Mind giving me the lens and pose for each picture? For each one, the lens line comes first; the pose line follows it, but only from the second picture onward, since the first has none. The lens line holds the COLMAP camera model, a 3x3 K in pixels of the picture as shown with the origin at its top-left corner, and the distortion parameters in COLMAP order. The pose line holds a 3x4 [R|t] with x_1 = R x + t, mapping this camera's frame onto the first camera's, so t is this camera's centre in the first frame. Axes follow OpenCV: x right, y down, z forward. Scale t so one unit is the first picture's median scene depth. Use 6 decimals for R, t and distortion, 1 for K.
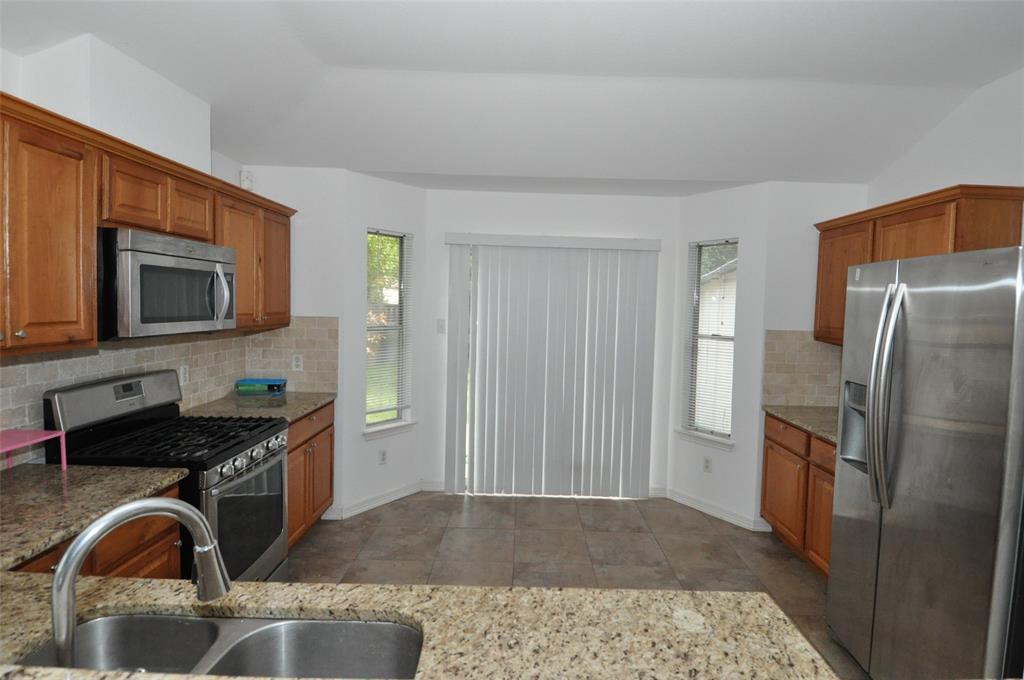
lens RADIAL K [[526.5, 0, 526.3], [0, 526.5, 334.3], [0, 0, 1]] dist [0.052081, -0.051836]
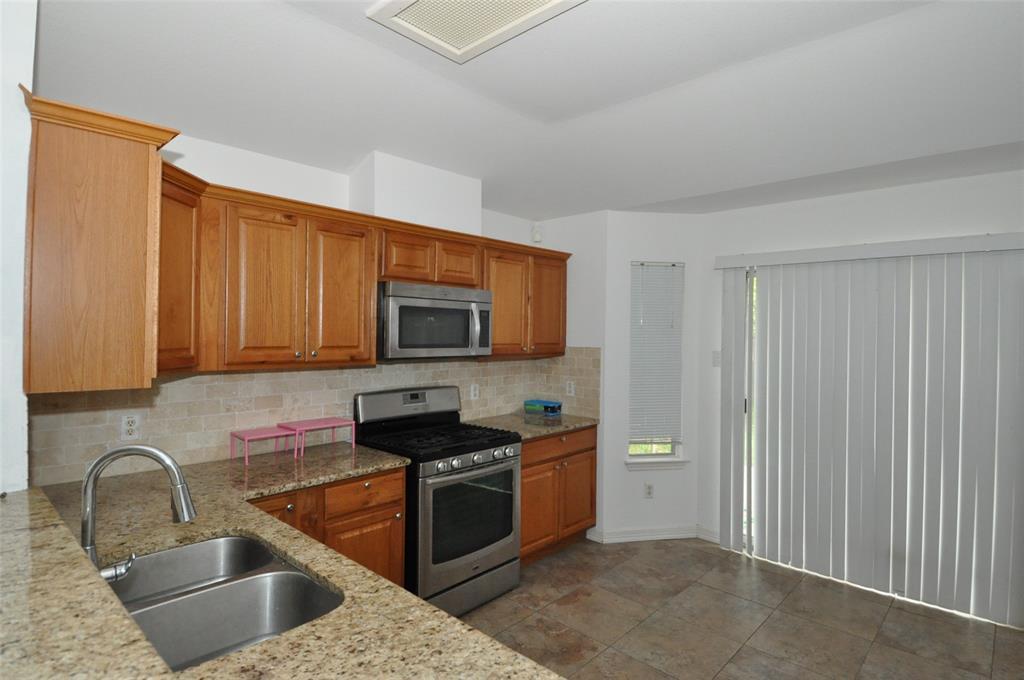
lens RADIAL K [[526.5, 0, 526.3], [0, 526.5, 334.3], [0, 0, 1]] dist [0.052081, -0.051836]
pose [[0.743840, -0.015173, -0.668186, 0.326440], [-0.031163, 0.997868, -0.057350, 0.008433], [0.667631, 0.063482, 0.741781, 0.149166]]
